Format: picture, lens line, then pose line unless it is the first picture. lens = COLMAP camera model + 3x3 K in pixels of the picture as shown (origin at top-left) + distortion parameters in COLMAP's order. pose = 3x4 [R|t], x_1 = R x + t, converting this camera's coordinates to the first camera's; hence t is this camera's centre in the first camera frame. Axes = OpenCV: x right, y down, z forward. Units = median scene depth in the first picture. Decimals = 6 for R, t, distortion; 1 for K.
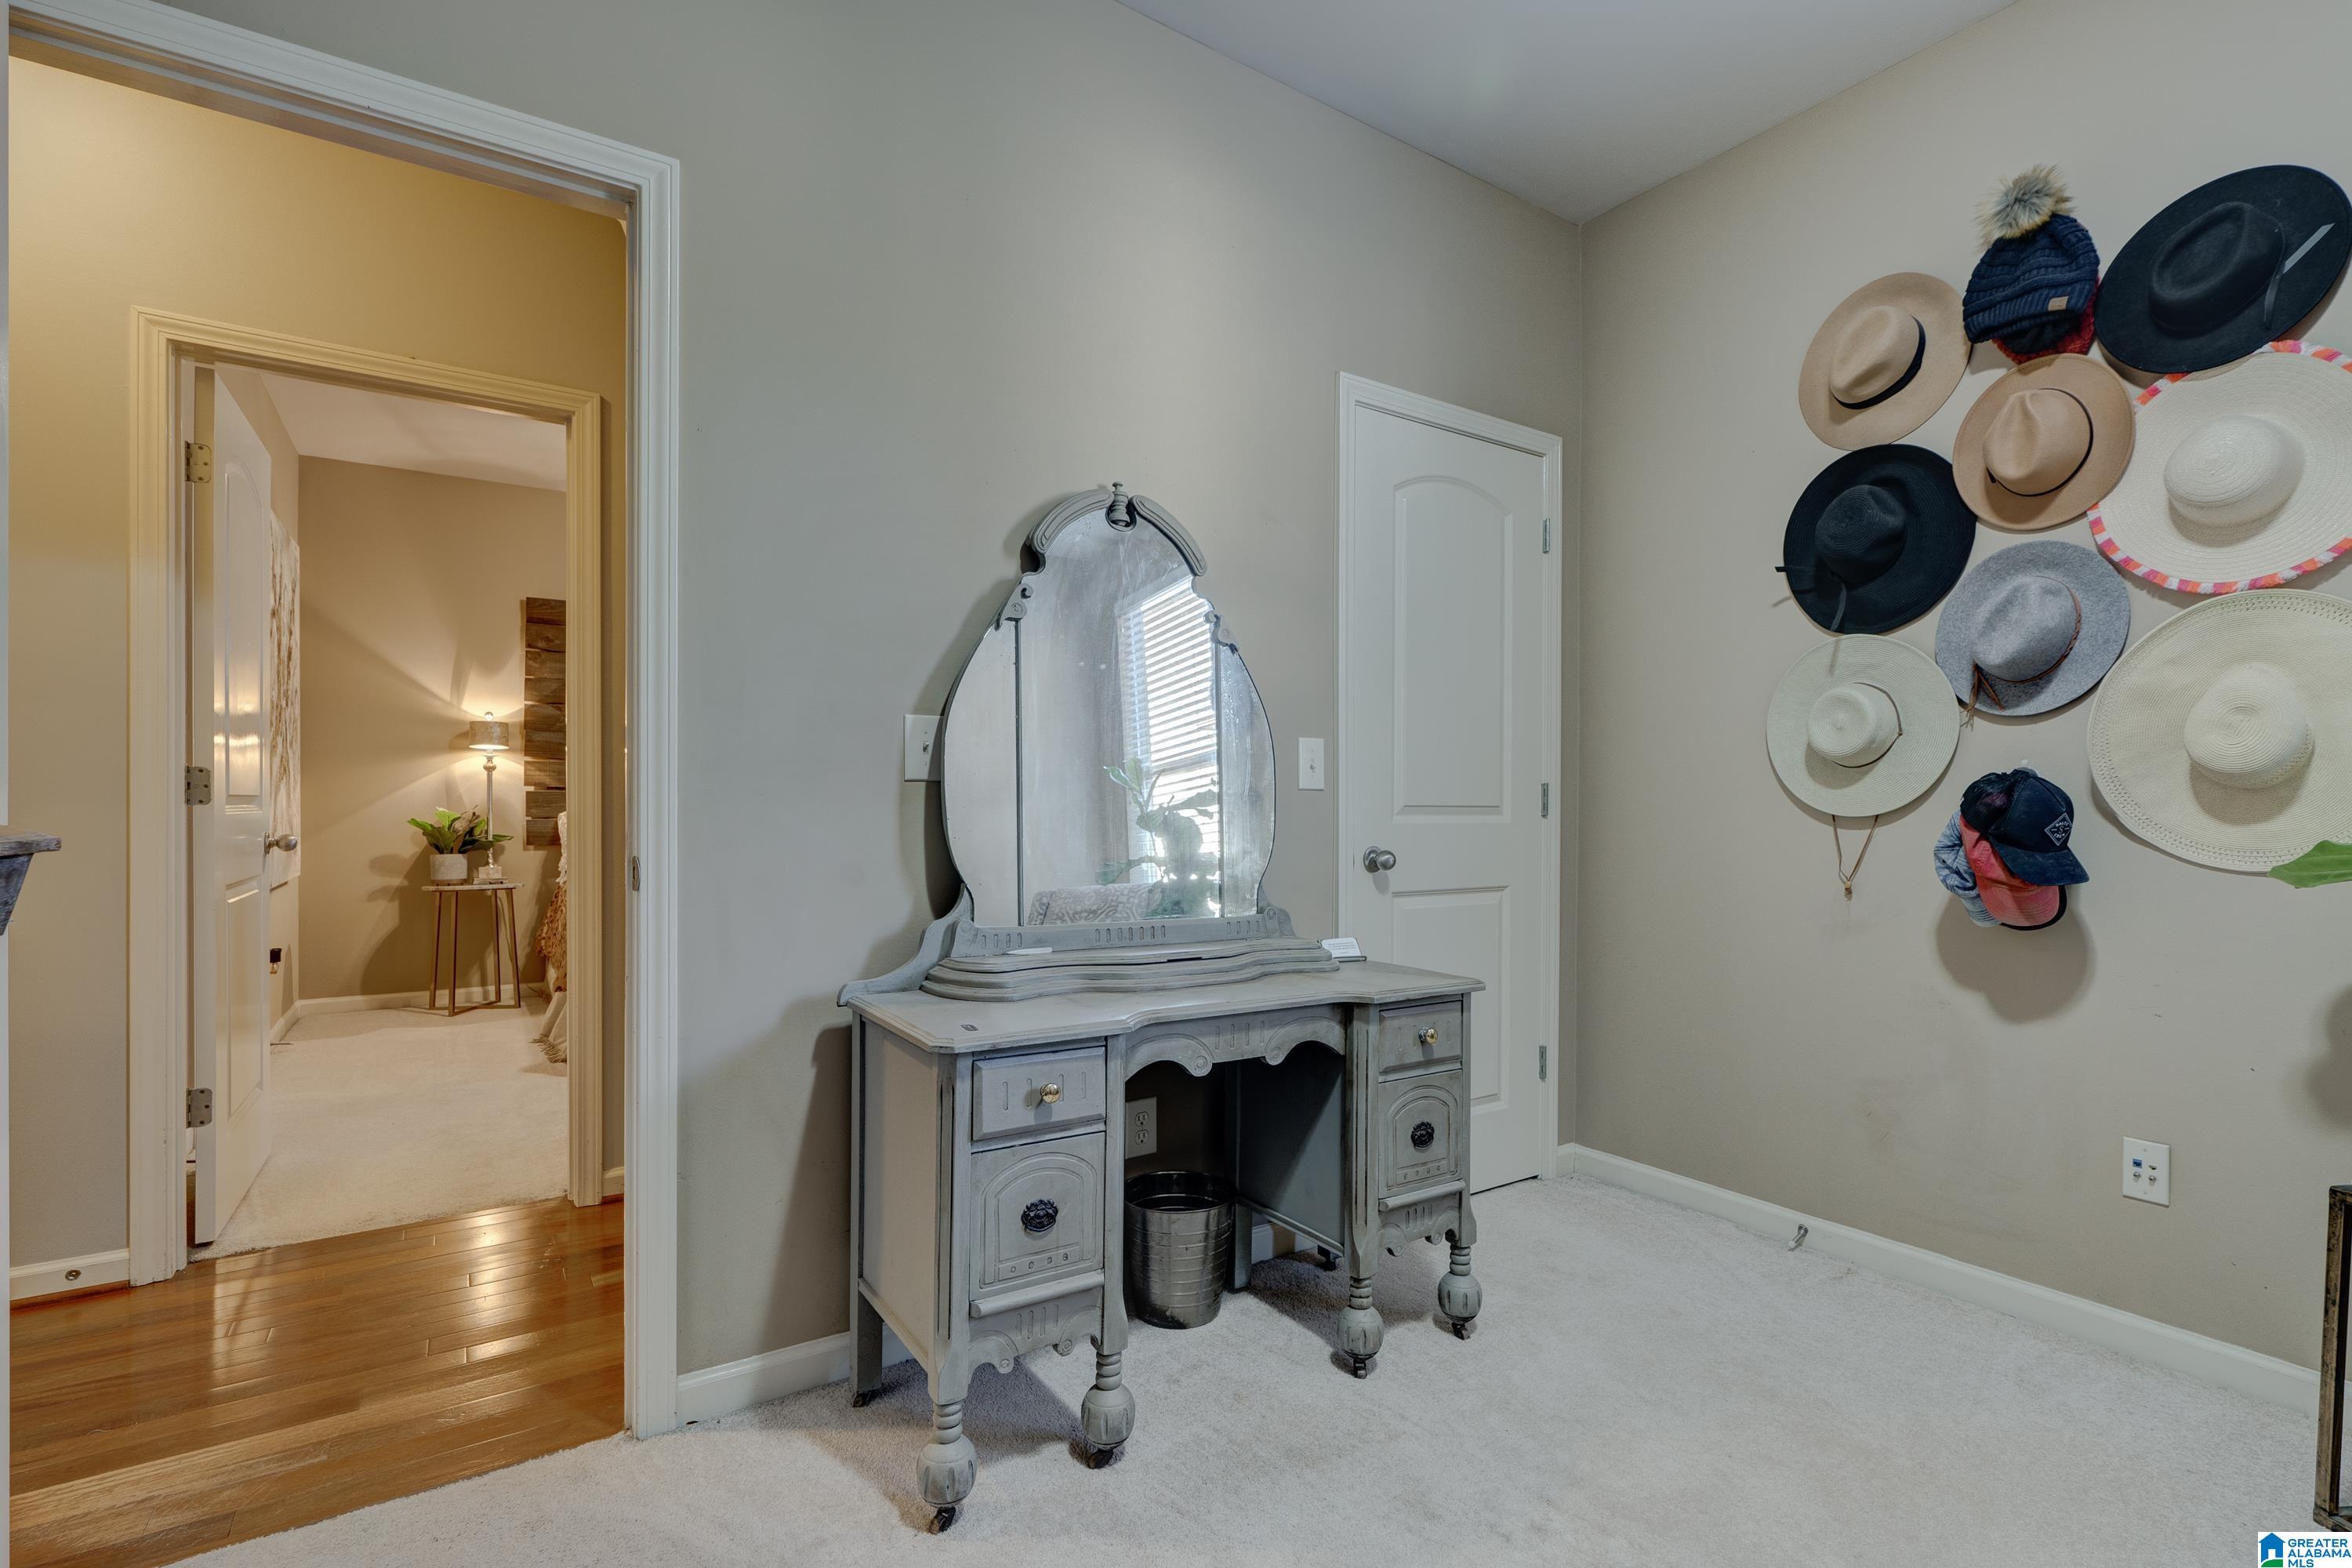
lens RADIAL K [[1072.2, 0, 1189.2], [0, 1072.2, 829.6], [0, 0, 1]] dist [0.002310, 0.000348]
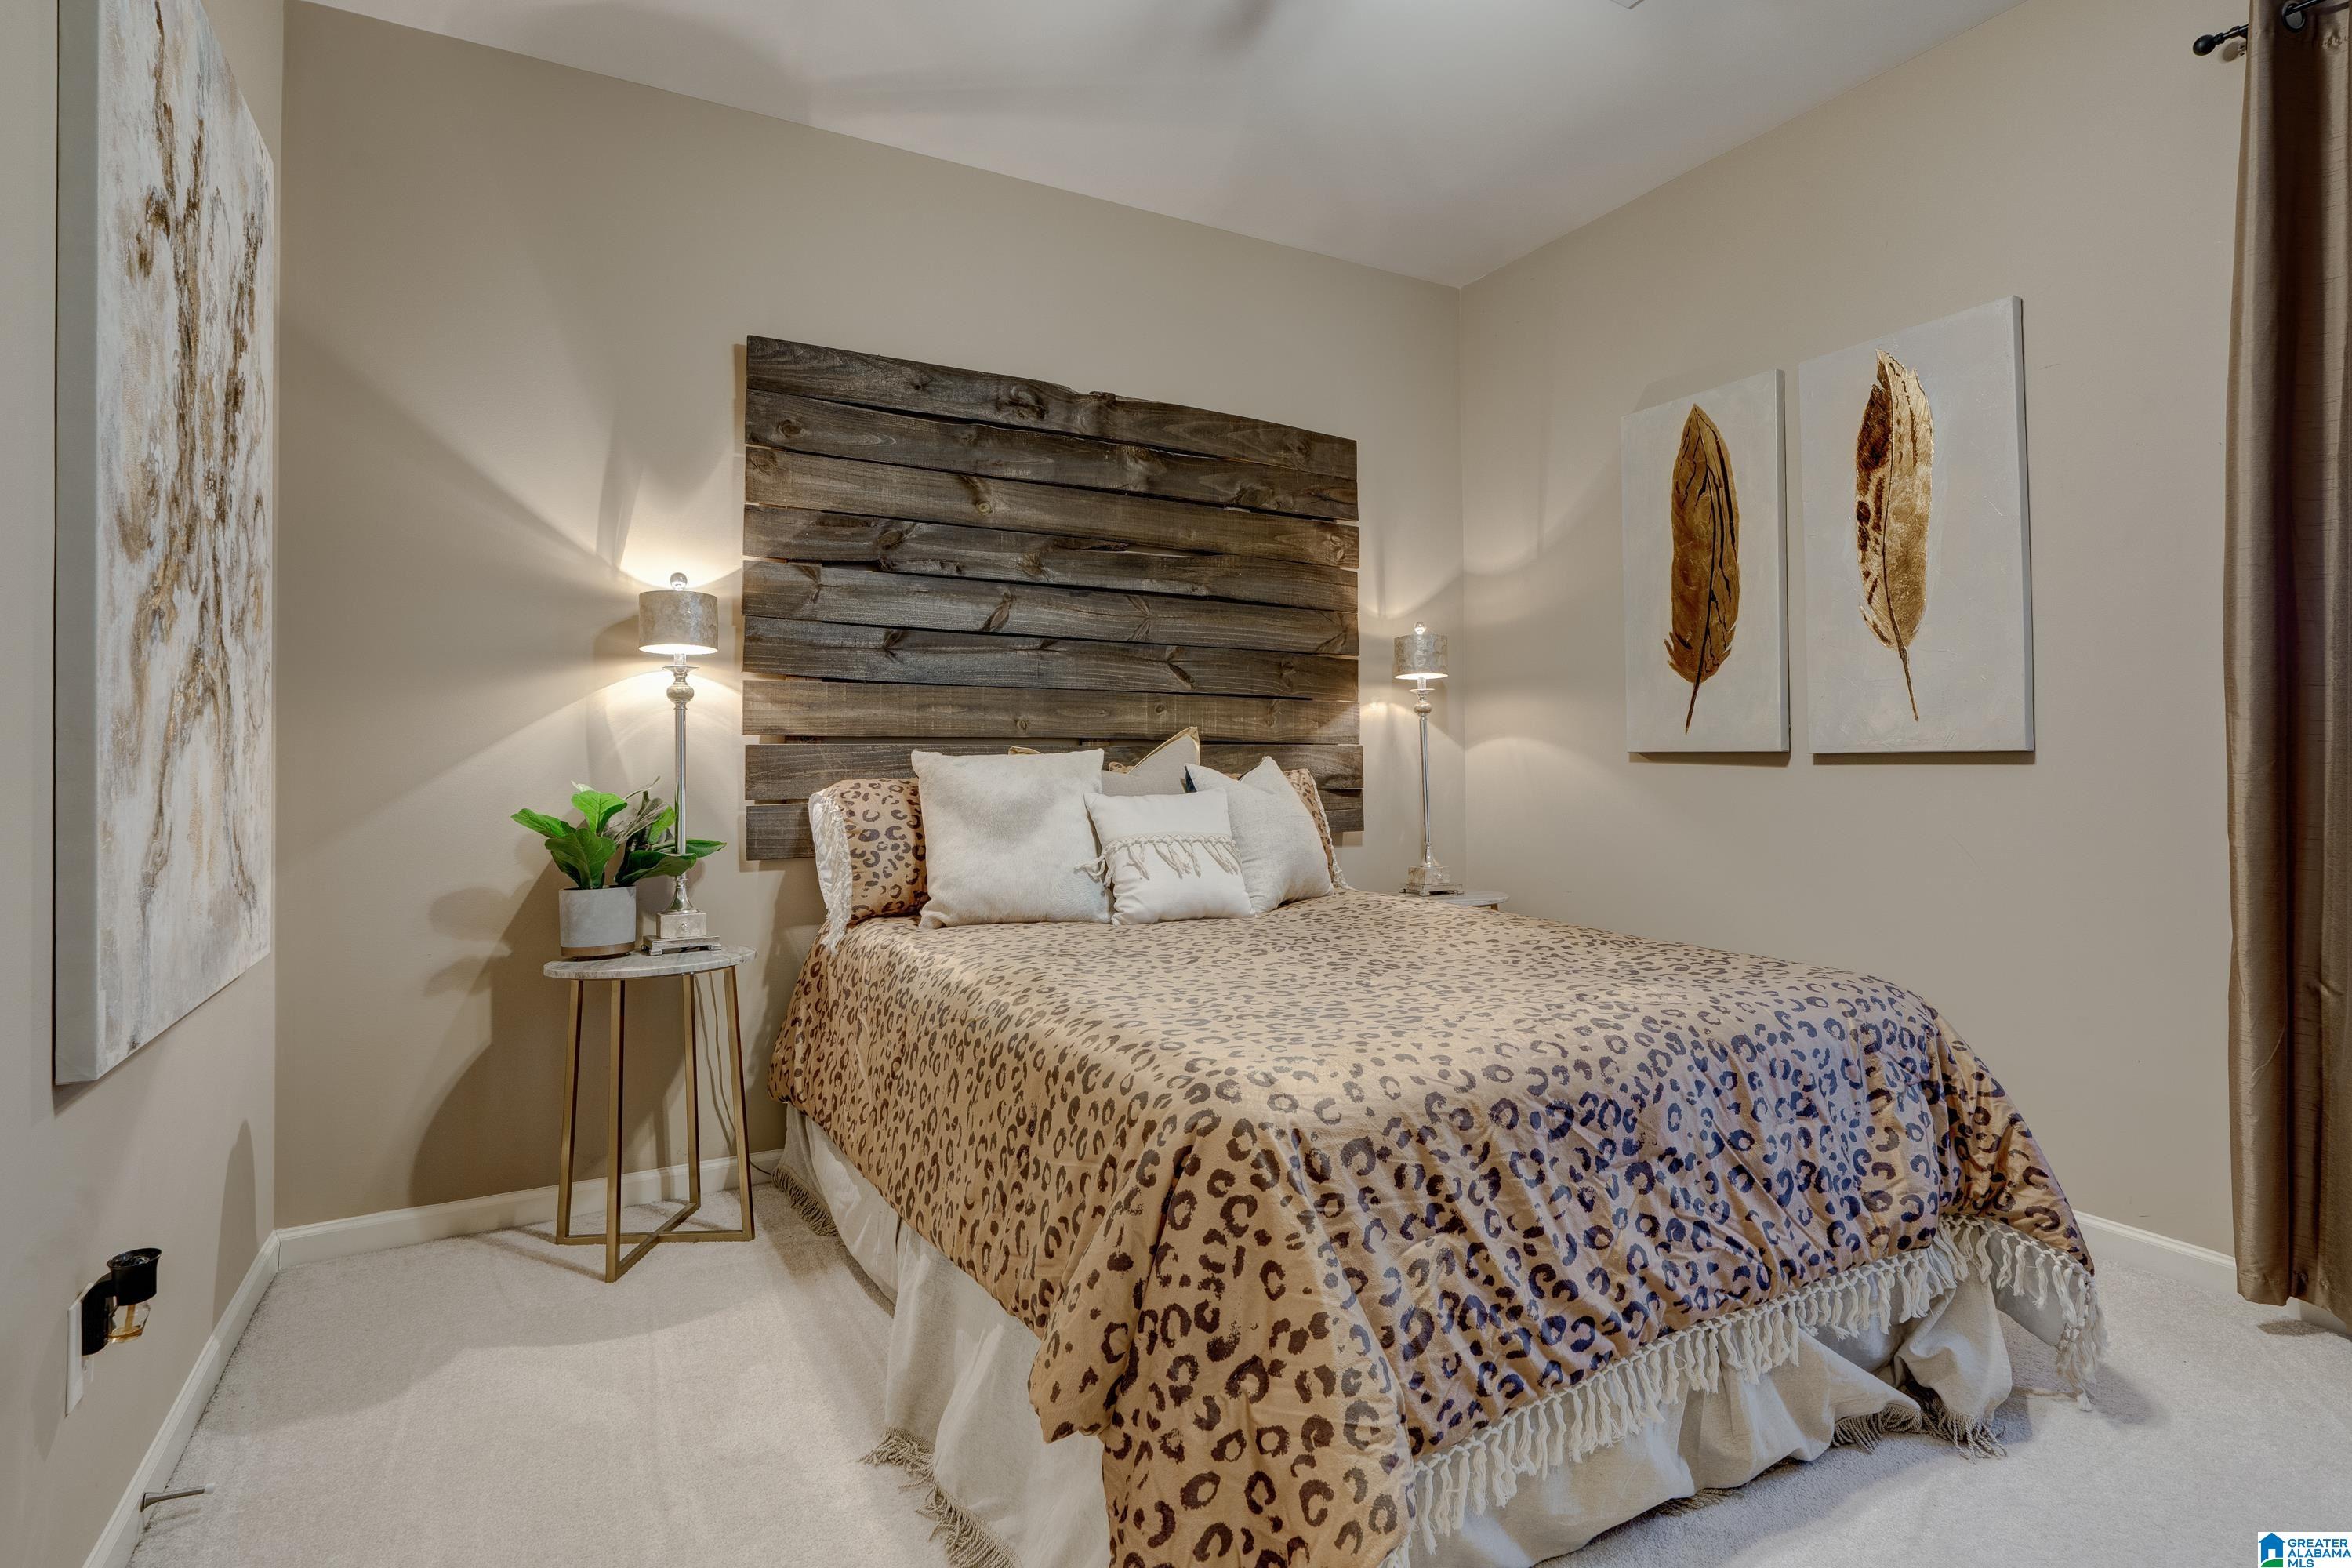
lens RADIAL K [[1125.6, 0, 1175.4], [0, 1125.6, 764.5], [0, 0, 1]] dist [-0.006470, 0.003098]
pose [[0.997271, -0.016292, -0.072015, -0.406797], [0.014397, 0.999538, -0.026763, -0.012143], [0.072417, 0.025653, 0.997044, 0.538183]]
